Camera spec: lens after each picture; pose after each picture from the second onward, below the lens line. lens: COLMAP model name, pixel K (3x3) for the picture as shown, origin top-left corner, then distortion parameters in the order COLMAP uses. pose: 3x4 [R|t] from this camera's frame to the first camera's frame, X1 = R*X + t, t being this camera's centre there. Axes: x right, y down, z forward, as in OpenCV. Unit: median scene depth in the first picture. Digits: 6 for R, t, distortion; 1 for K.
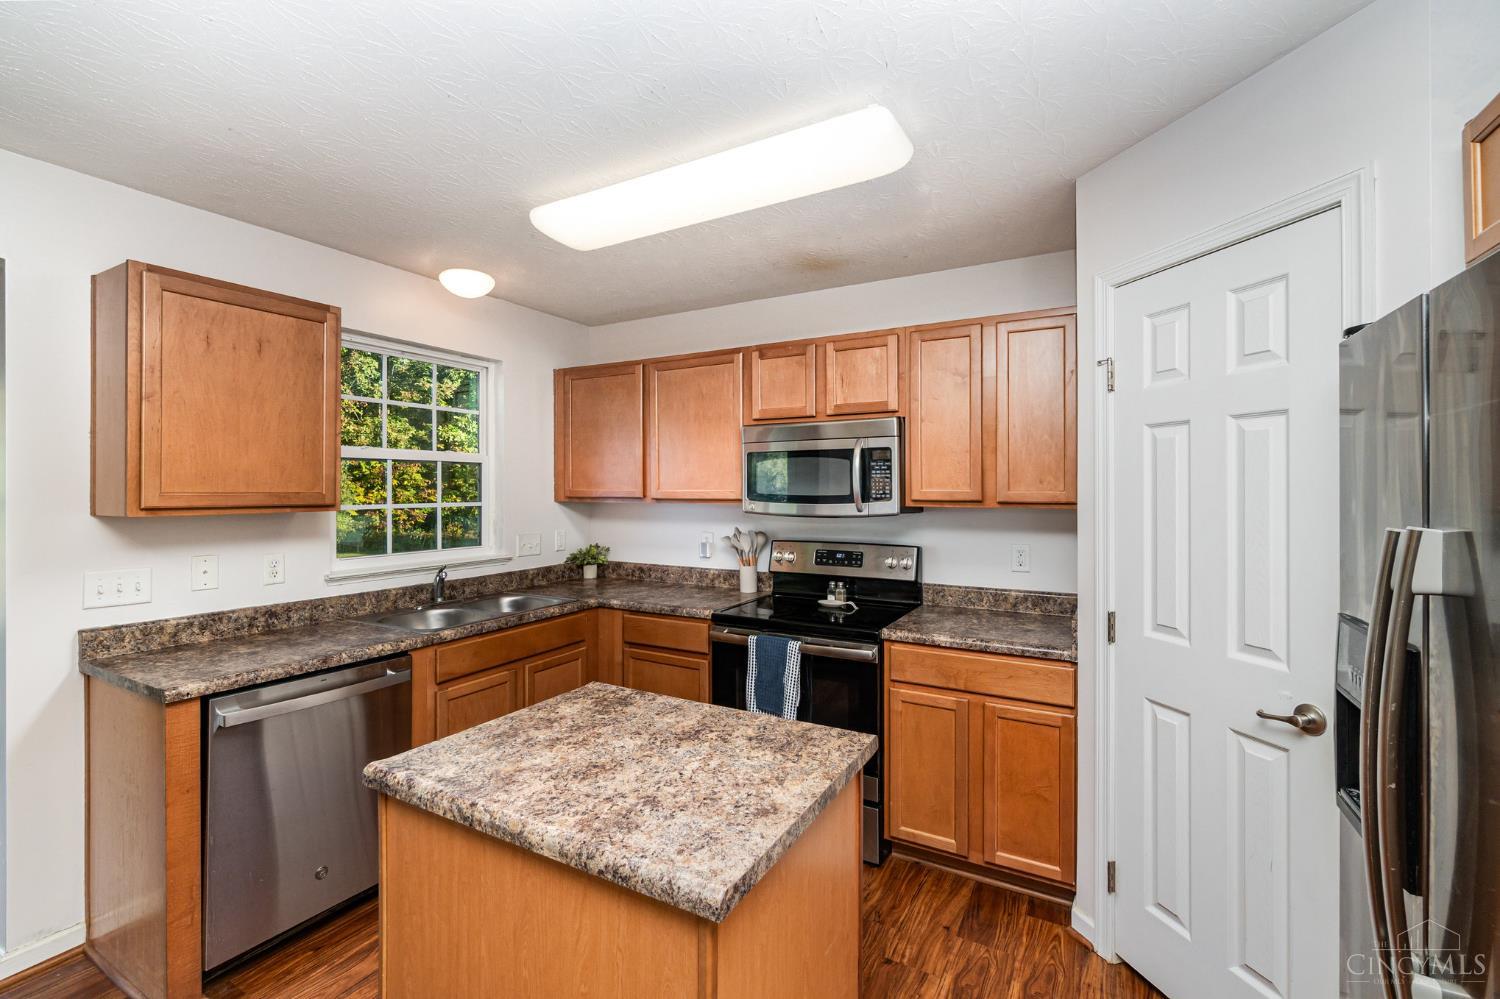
lens RADIAL K [[650.8, 0, 748.4], [0, 650.8, 489.4], [0, 0, 1]] dist [0.000969, -0.000088]
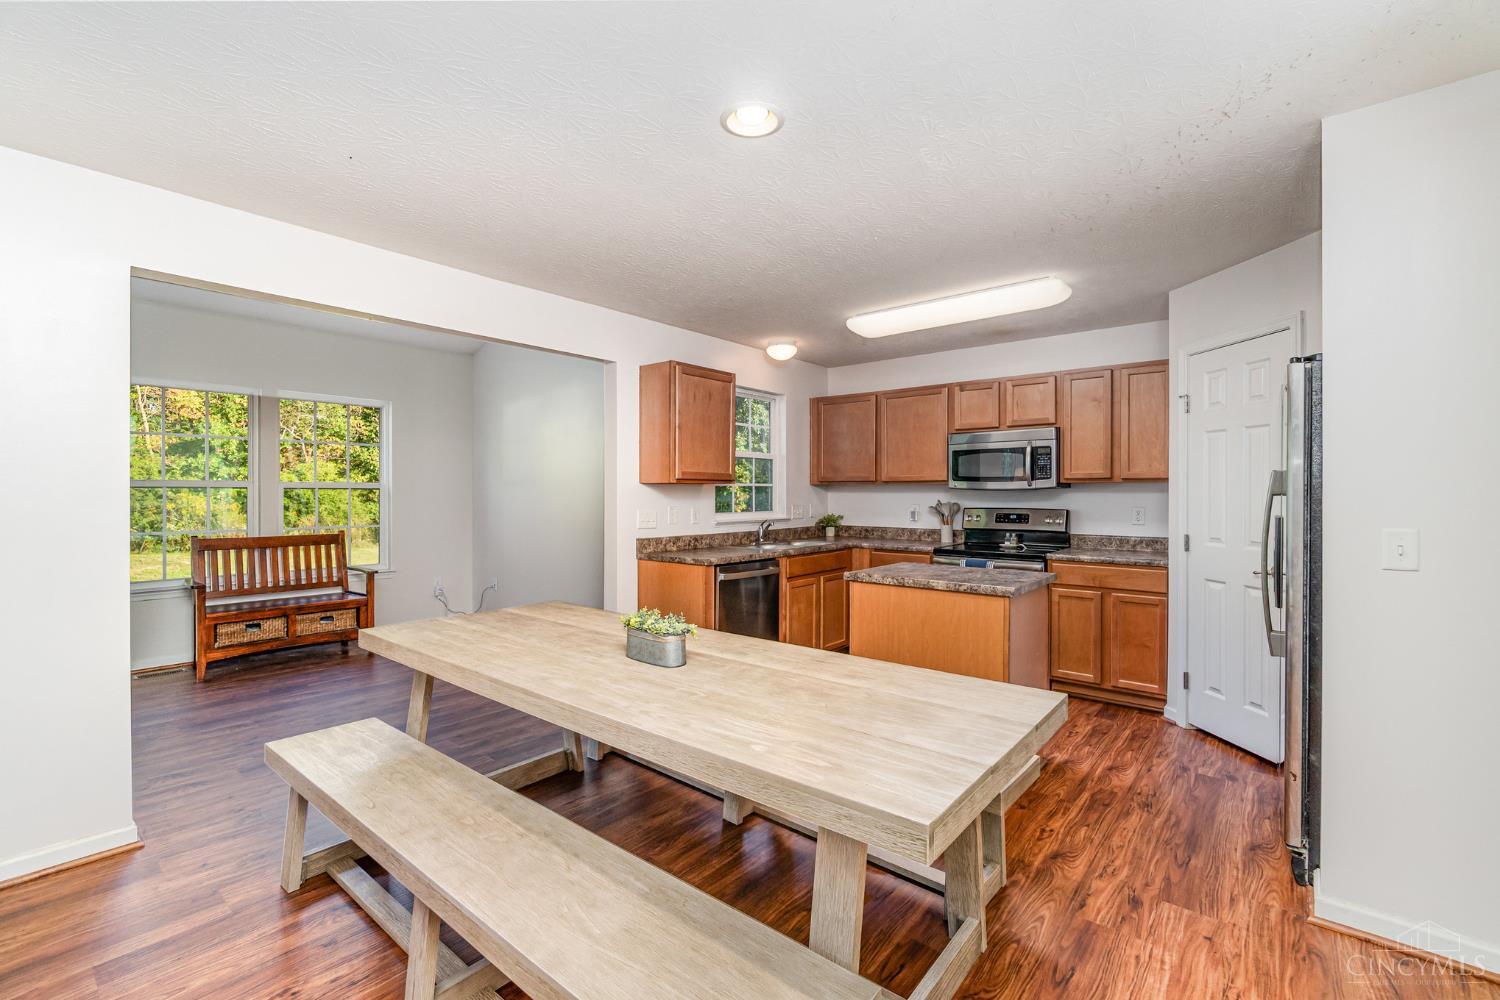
lens RADIAL K [[650.8, 0, 744.6], [0, 650.8, 496.1], [0, 0, 1]] dist [0.000969, -0.000088]
pose [[0.983392, 0.002309, -0.181482, -0.229451], [-0.001550, 0.999989, 0.004324, 0.052699], [0.181490, -0.003971, 0.983385, -0.712229]]
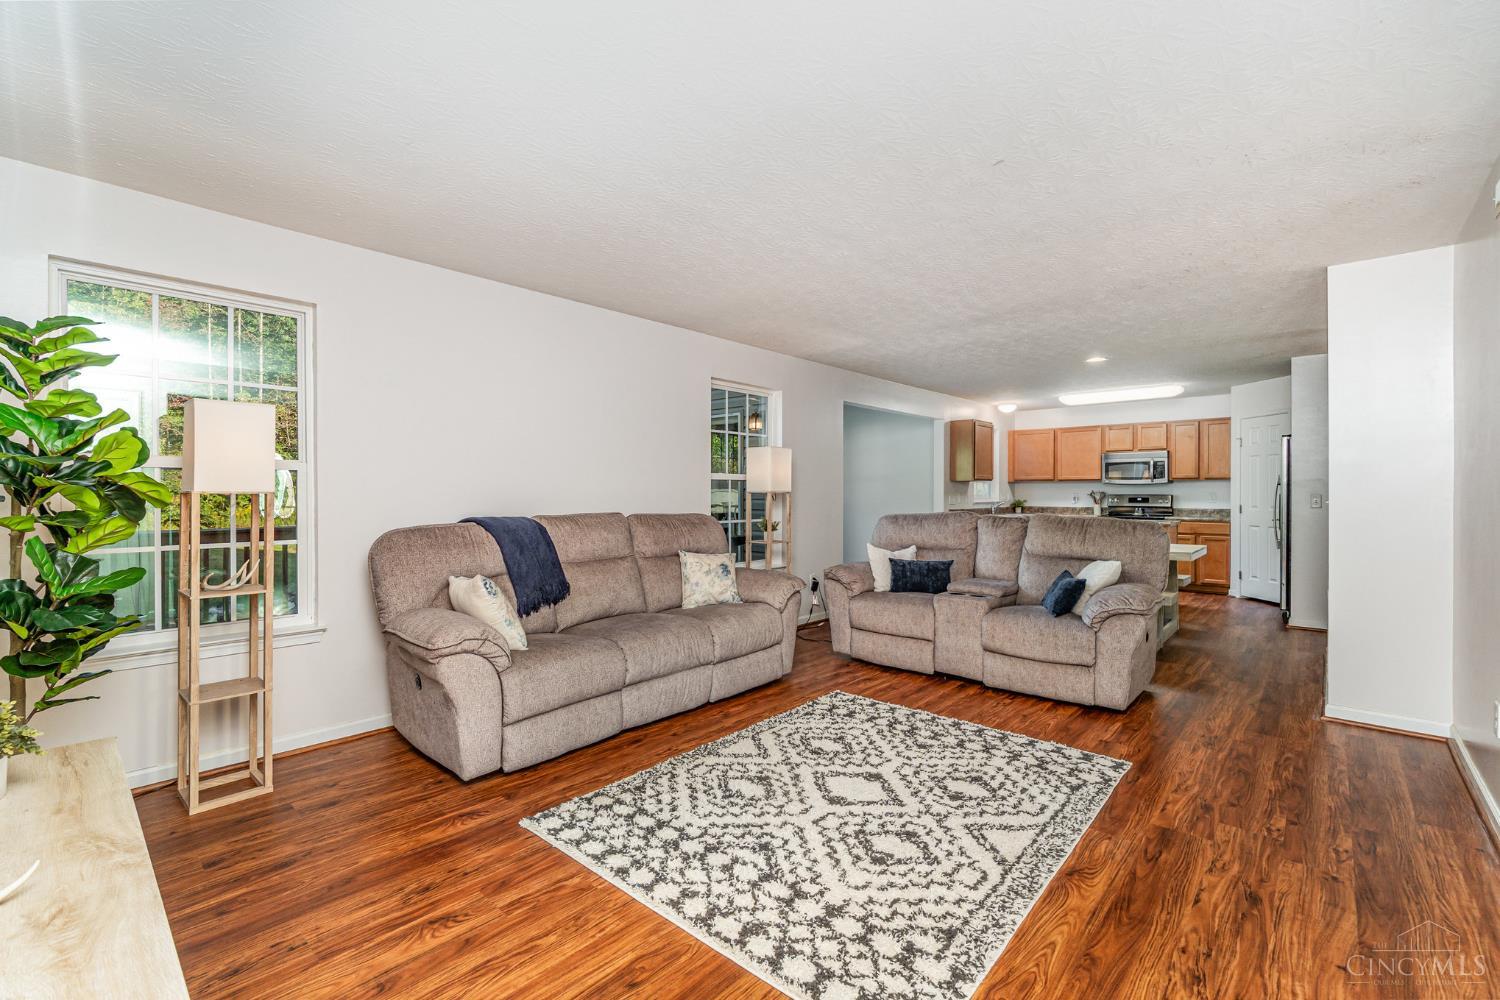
lens RADIAL K [[650.8, 0, 754.9], [0, 650.8, 489.5], [0, 0, 1]] dist [0.000969, -0.000088]
pose [[0.973035, -0.005412, -0.230592, -0.911791], [0.005754, 0.999983, 0.000809, 0.054053], [0.230584, -0.002114, 0.973050, -2.325925]]
